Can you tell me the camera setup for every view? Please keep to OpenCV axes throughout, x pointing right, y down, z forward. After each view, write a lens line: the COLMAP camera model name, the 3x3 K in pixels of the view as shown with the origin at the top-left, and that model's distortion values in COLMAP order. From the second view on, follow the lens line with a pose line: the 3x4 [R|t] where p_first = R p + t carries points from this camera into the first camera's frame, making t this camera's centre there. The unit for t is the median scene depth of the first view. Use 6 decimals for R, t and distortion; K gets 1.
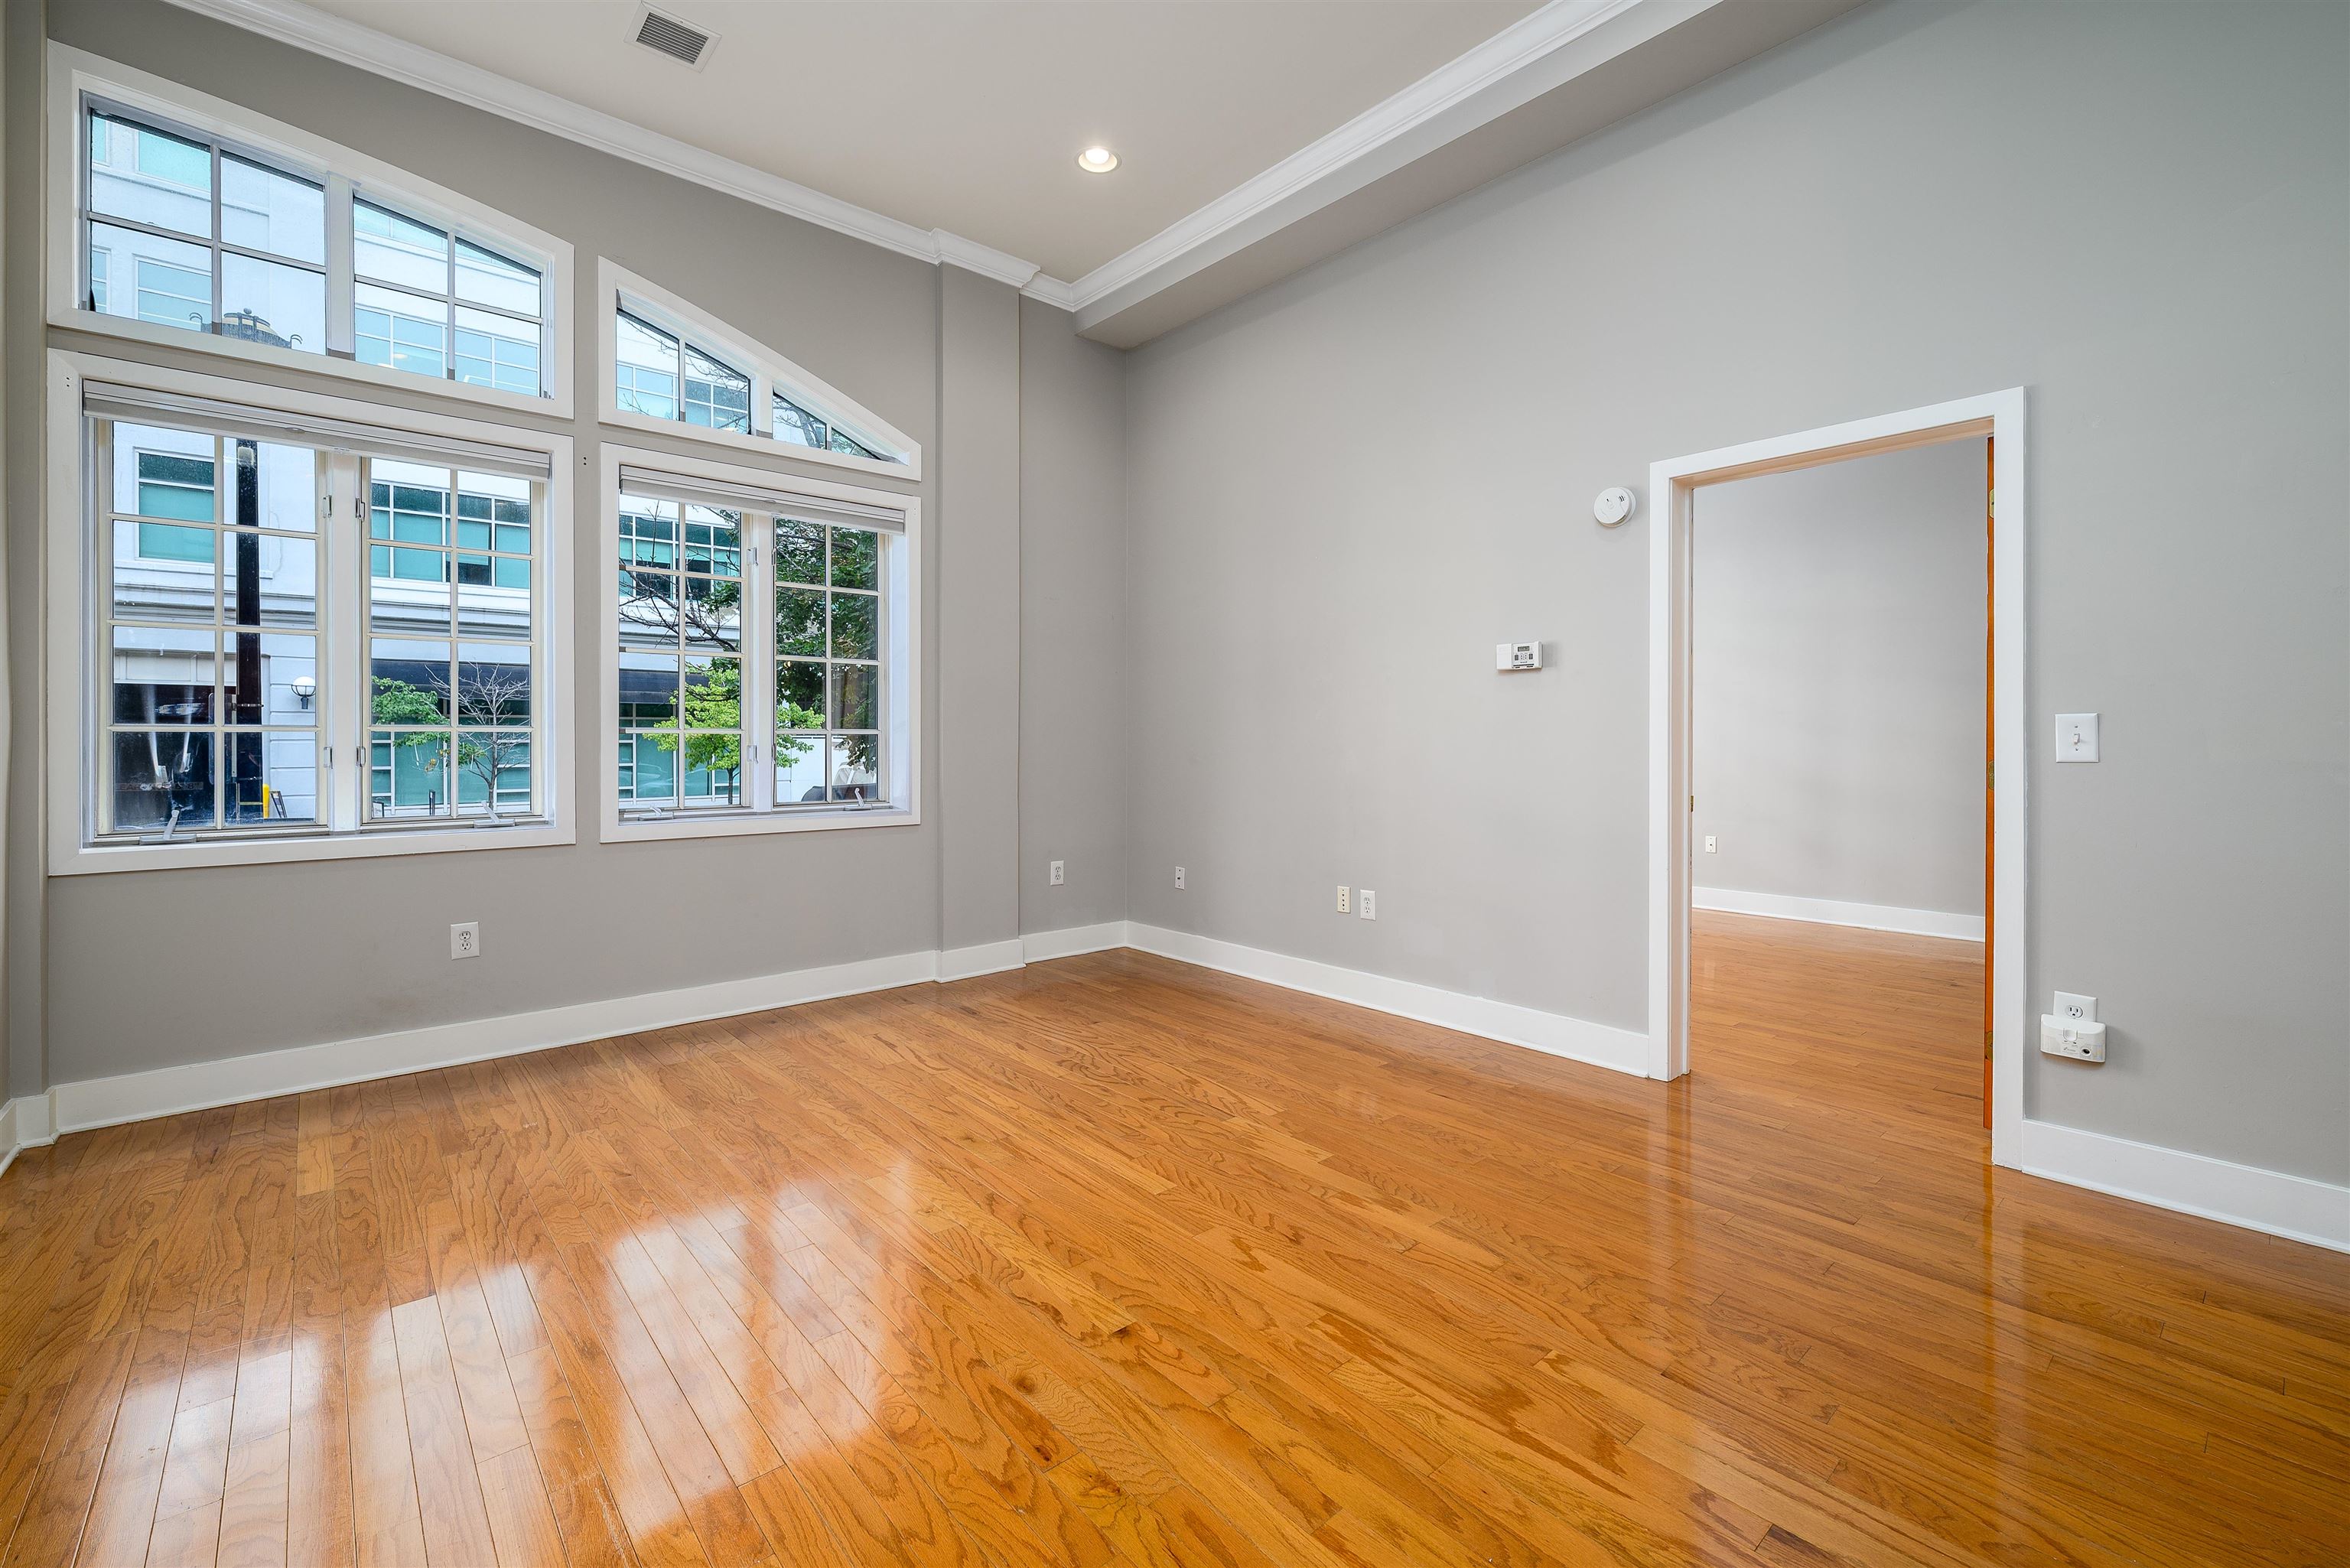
lens RADIAL K [[996.6, 0, 1168.0], [0, 996.6, 739.5], [0, 0, 1]] dist [-0.000442, -0.000256]
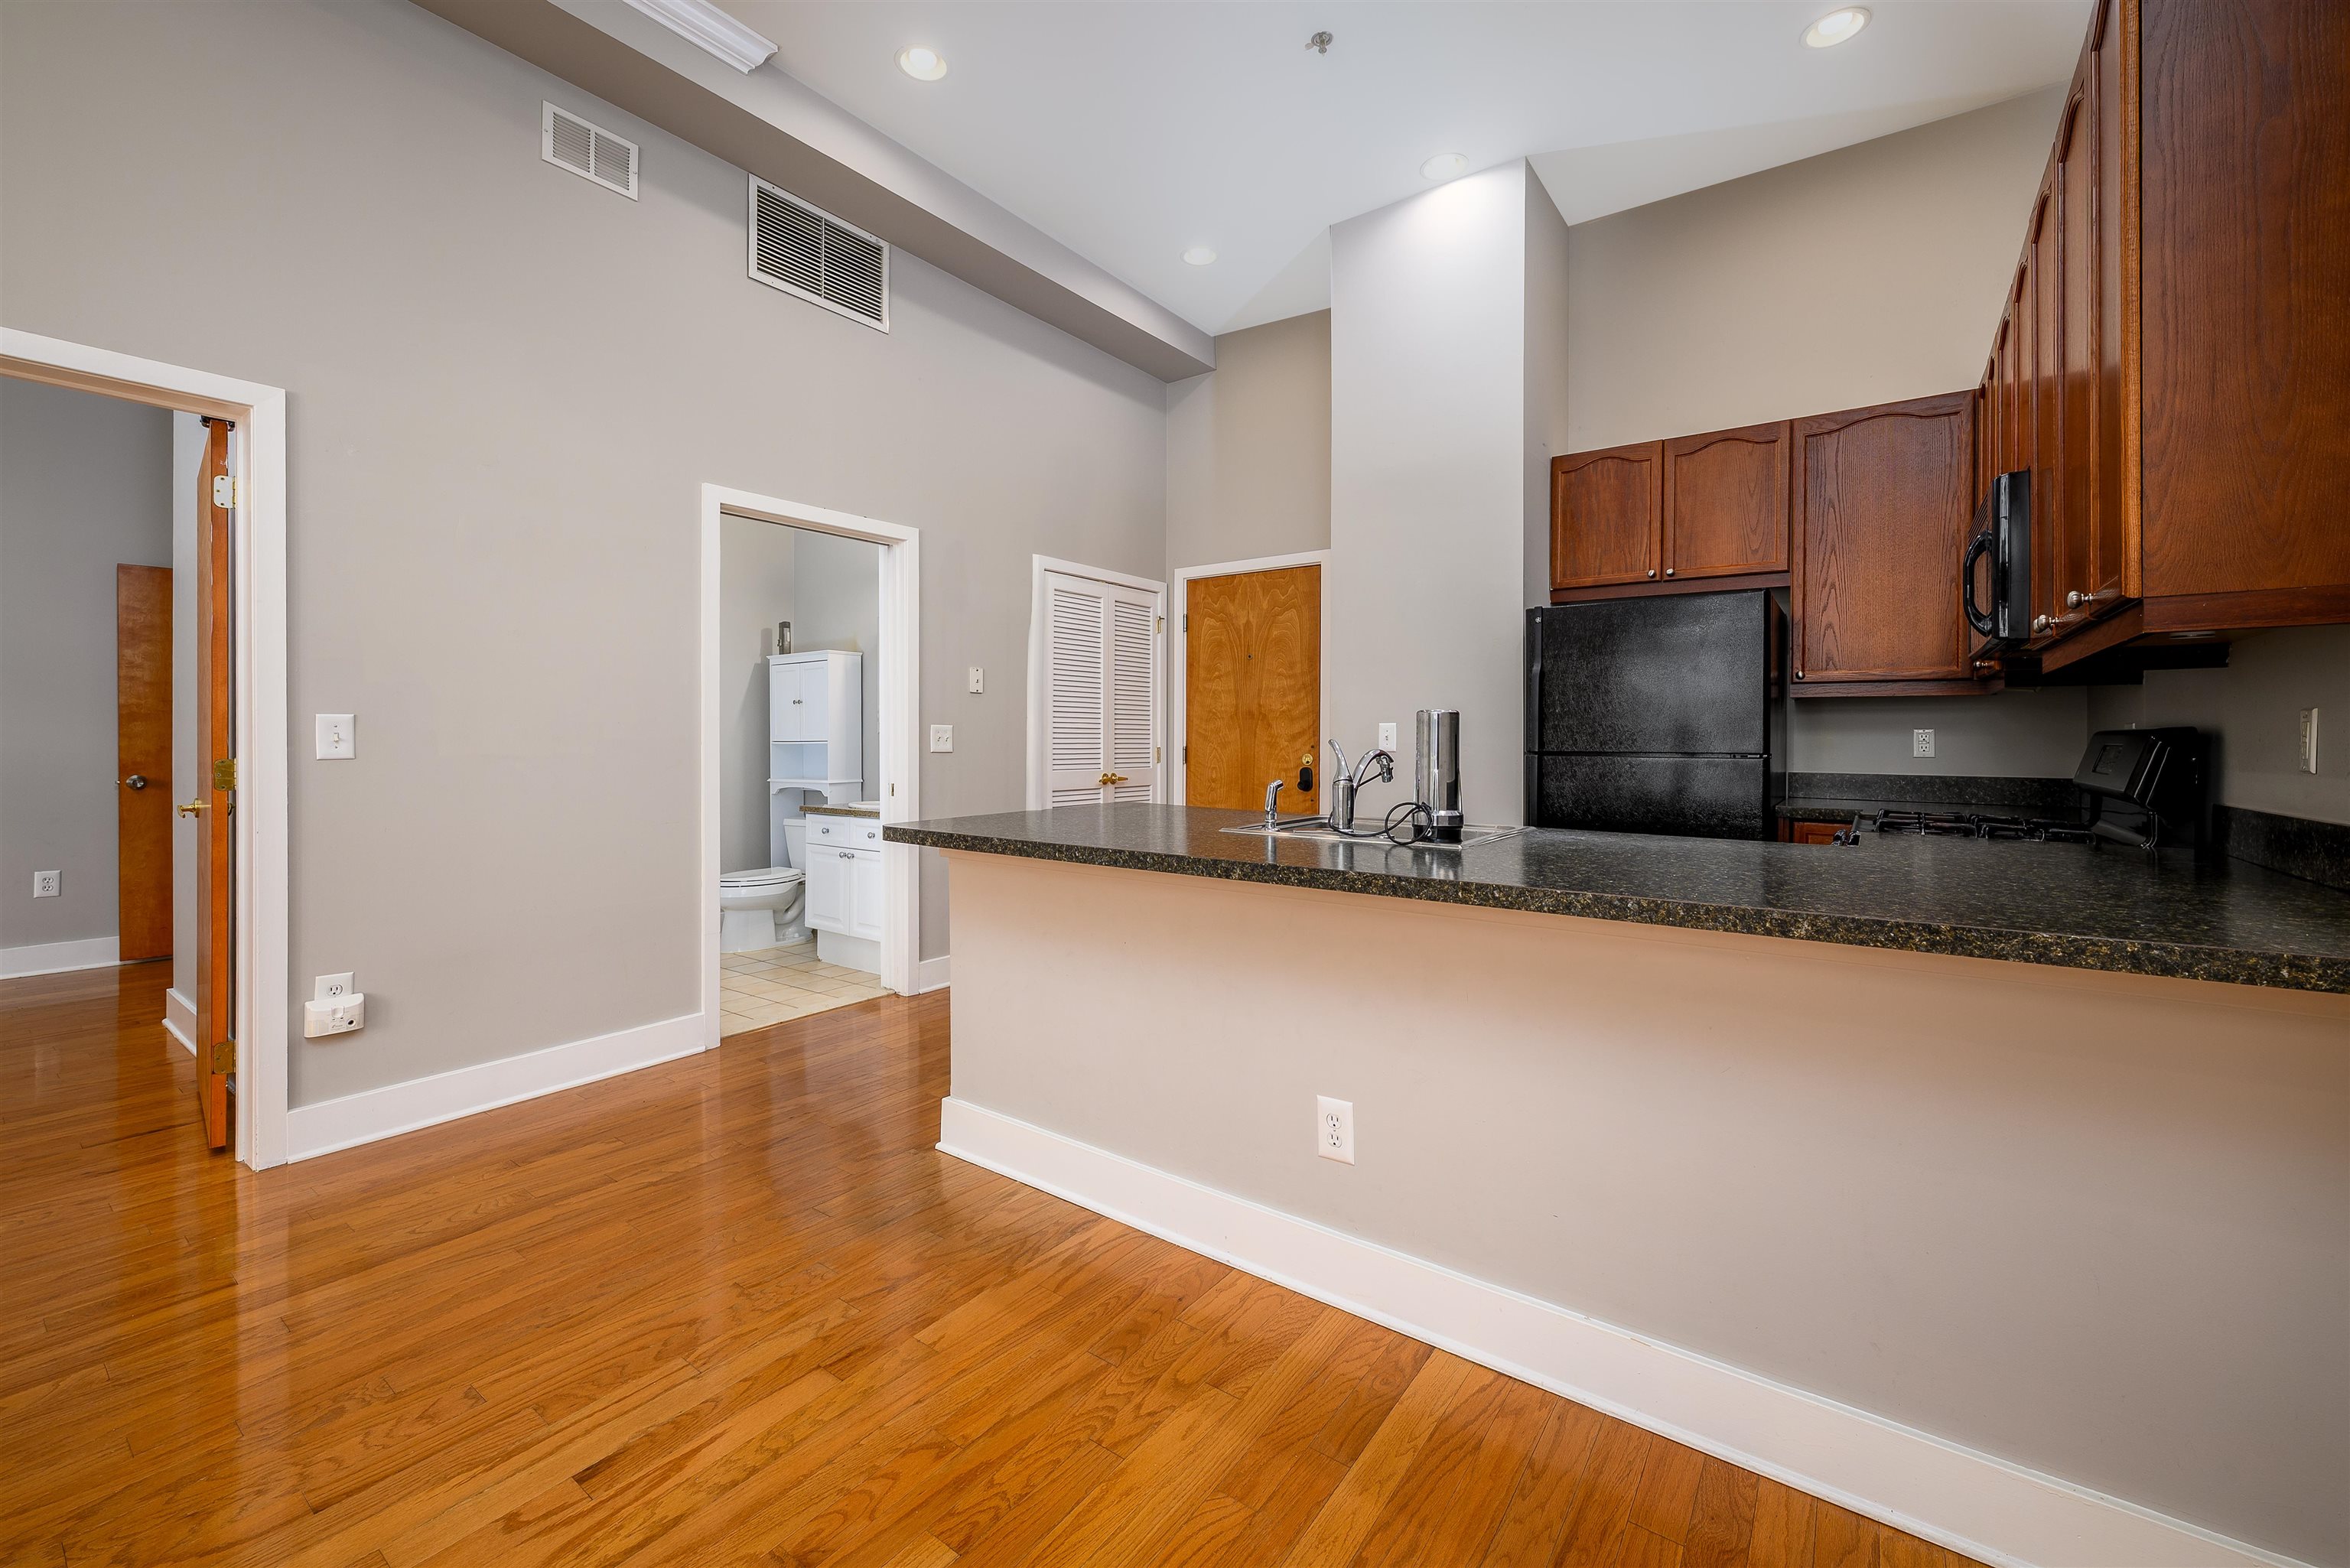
lens RADIAL K [[948.2, 0, 1179.7], [0, 948.2, 744.5], [0, 0, 1]] dist [0.001040, 0.000208]
pose [[-0.226391, -0.005258, 0.974022, -0.248858], [-0.001218, 0.999986, 0.005115, 0.000359], [-0.974036, -0.000028, -0.226395, 0.285437]]
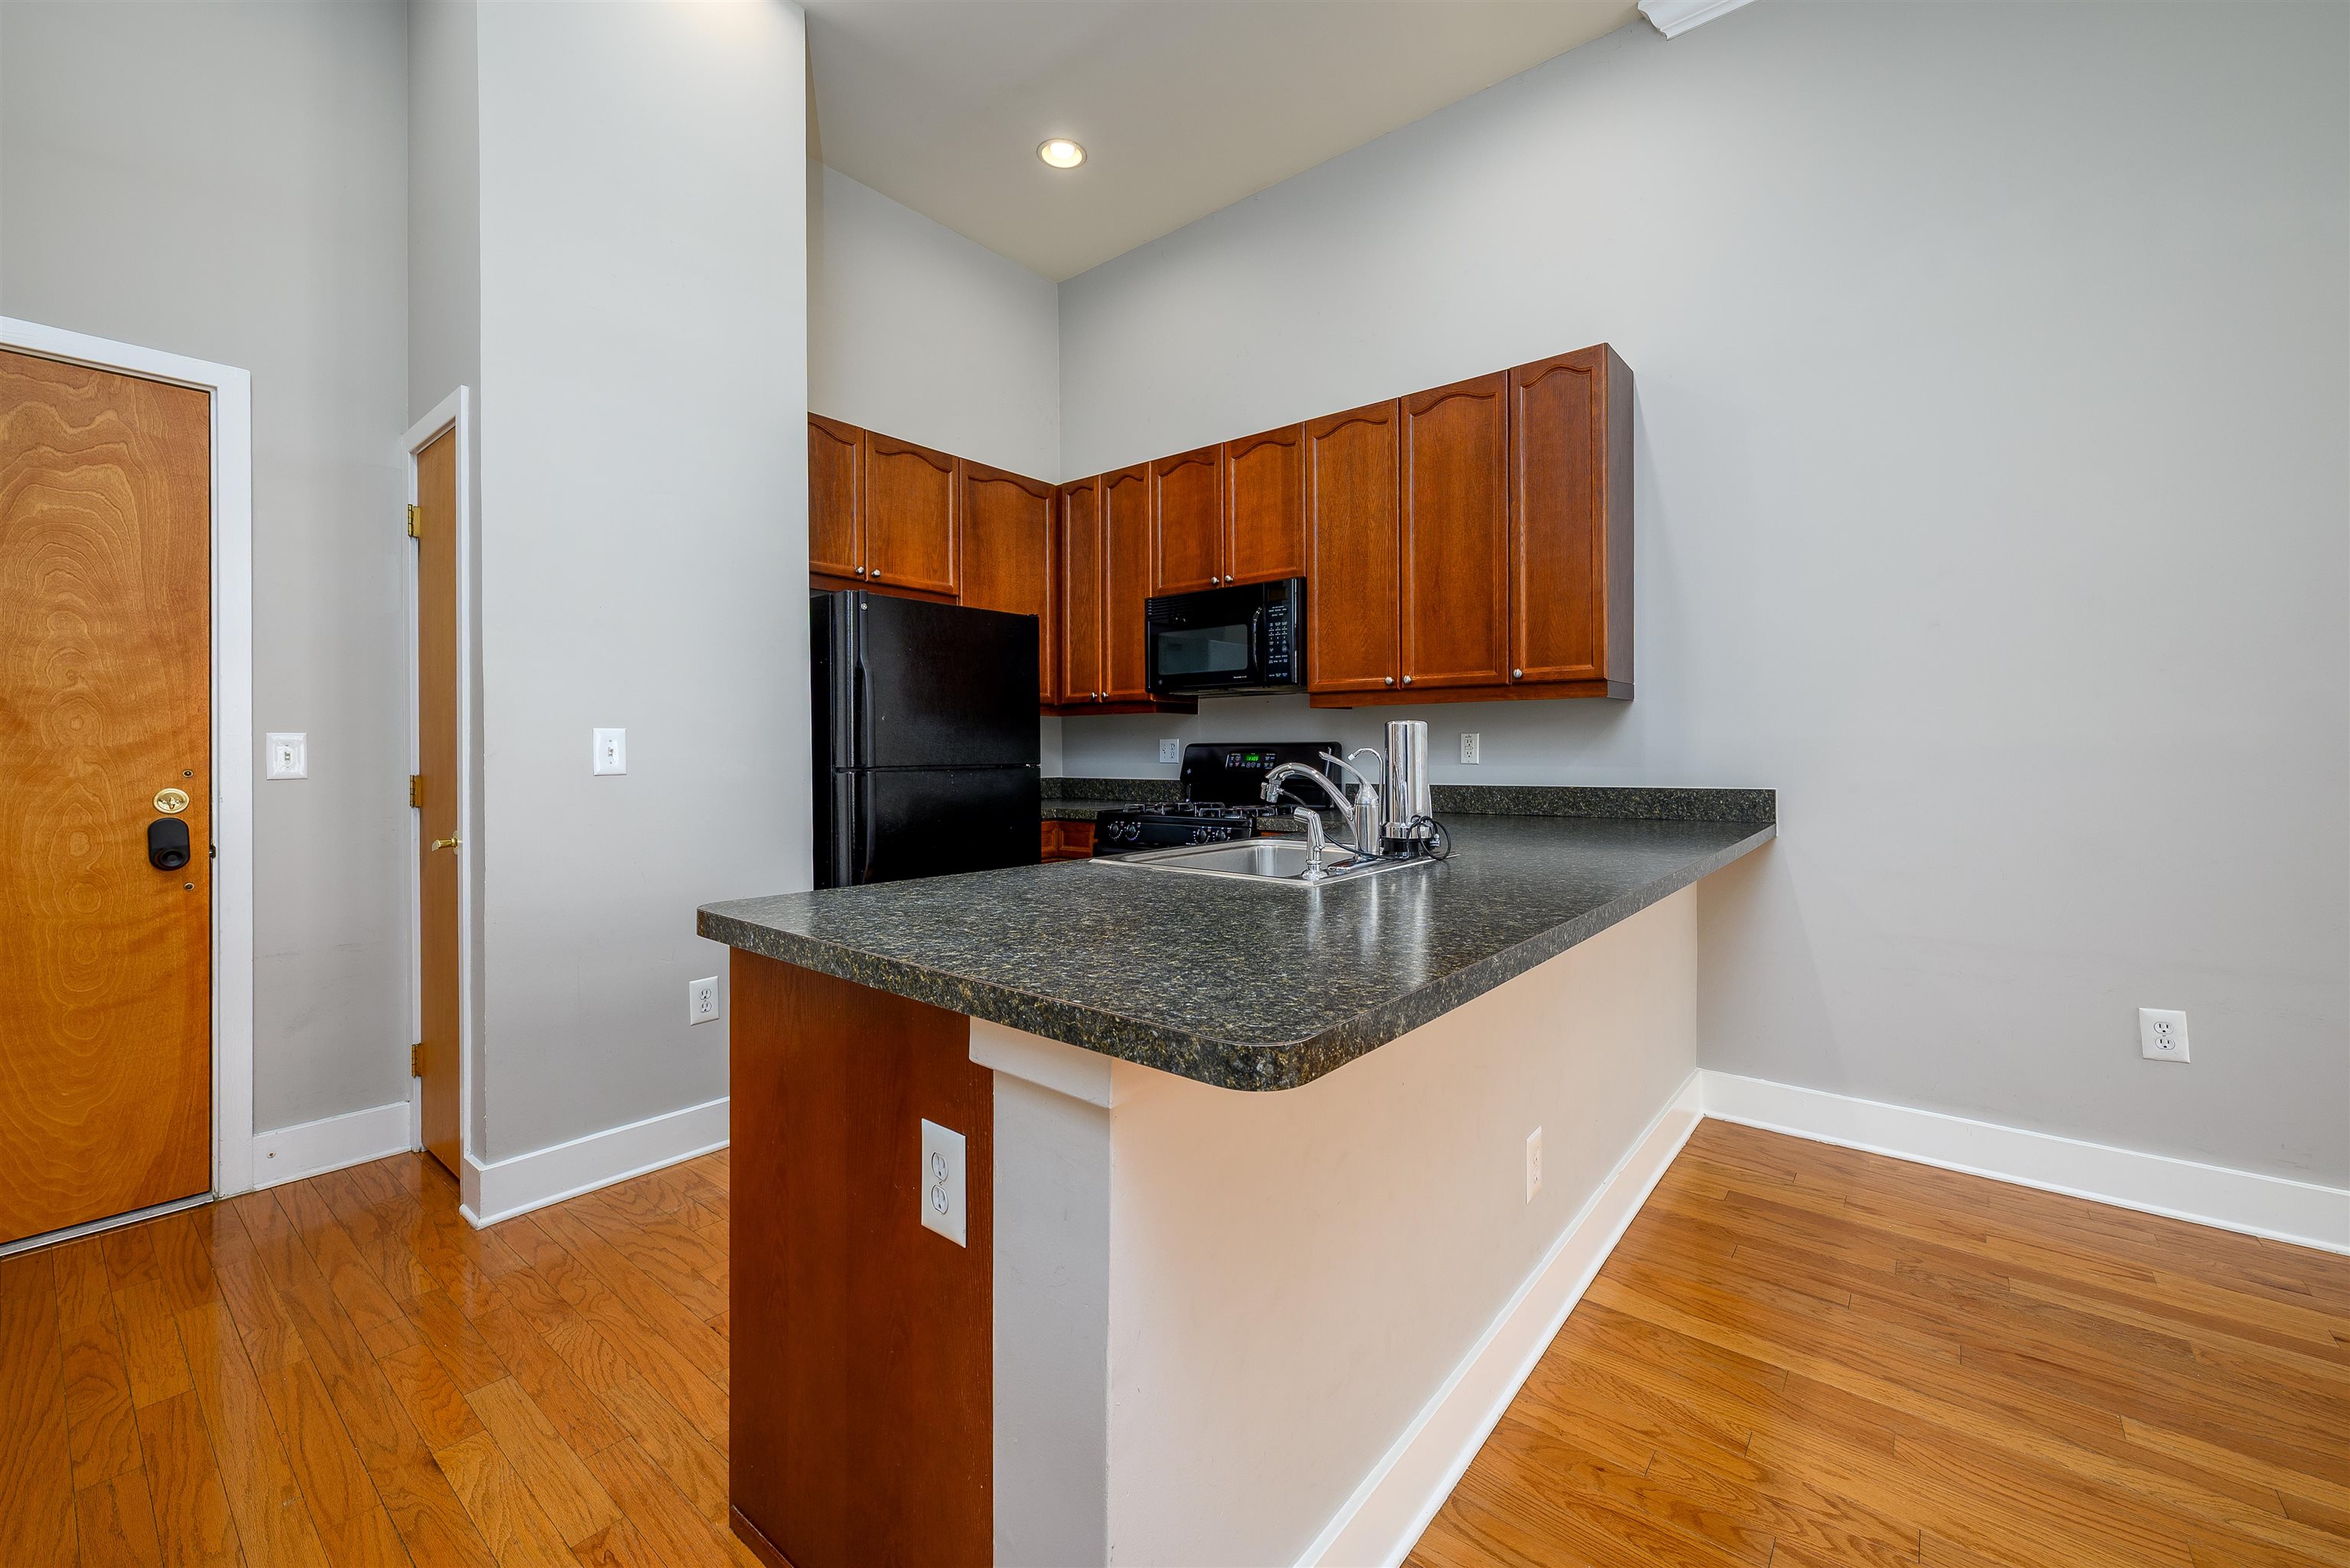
lens RADIAL K [[943.1, 0, 1170.5], [0, 943.1, 751.2], [0, 0, 1]] dist [-0.000670, 0.000186]
pose [[-0.986083, 0.007134, -0.166100, 0.667702], [0.006676, 0.999972, 0.003316, -0.002912], [0.166119, 0.002161, -0.986103, 0.588776]]
